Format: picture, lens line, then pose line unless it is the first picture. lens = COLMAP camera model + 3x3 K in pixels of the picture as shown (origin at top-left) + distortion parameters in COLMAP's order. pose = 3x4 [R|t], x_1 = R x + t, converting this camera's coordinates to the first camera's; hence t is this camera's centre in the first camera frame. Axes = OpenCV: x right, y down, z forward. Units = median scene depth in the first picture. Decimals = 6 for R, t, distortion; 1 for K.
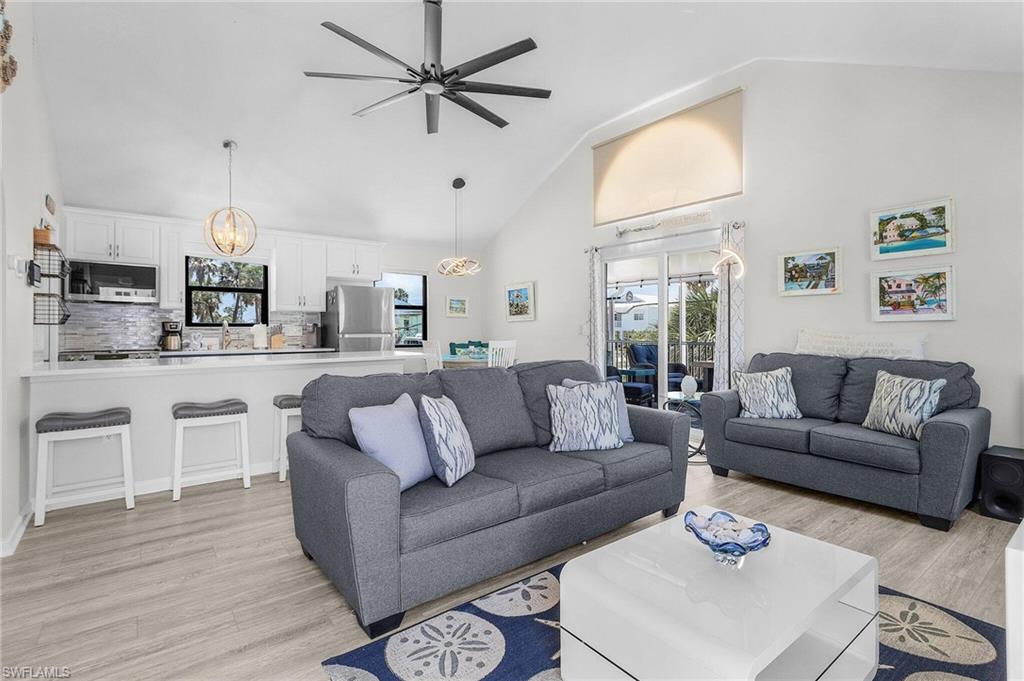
lens RADIAL K [[490.4, 0, 513.7], [0, 490.4, 332.9], [0, 0, 1]] dist [-0.002066, -0.000637]
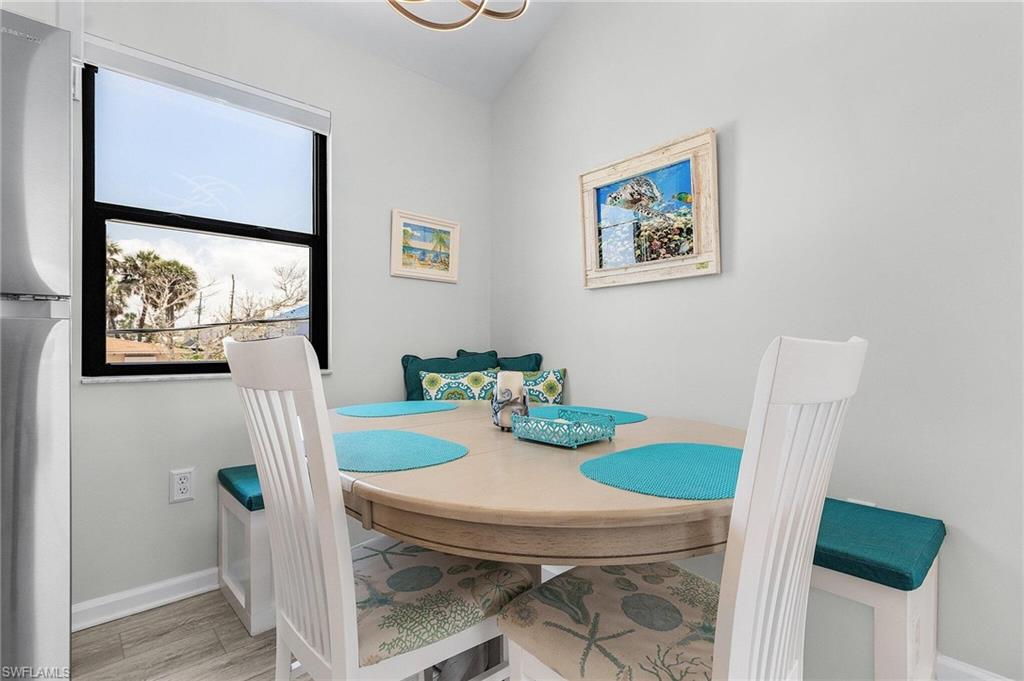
lens RADIAL K [[490.4, 0, 513.7], [0, 490.4, 332.9], [0, 0, 1]] dist [-0.002066, -0.000637]
pose [[0.995867, 0.005799, 0.090639, -0.088583], [-0.003584, 0.999691, -0.024586, 0.013297], [-0.090754, 0.024159, 0.995580, 0.687071]]
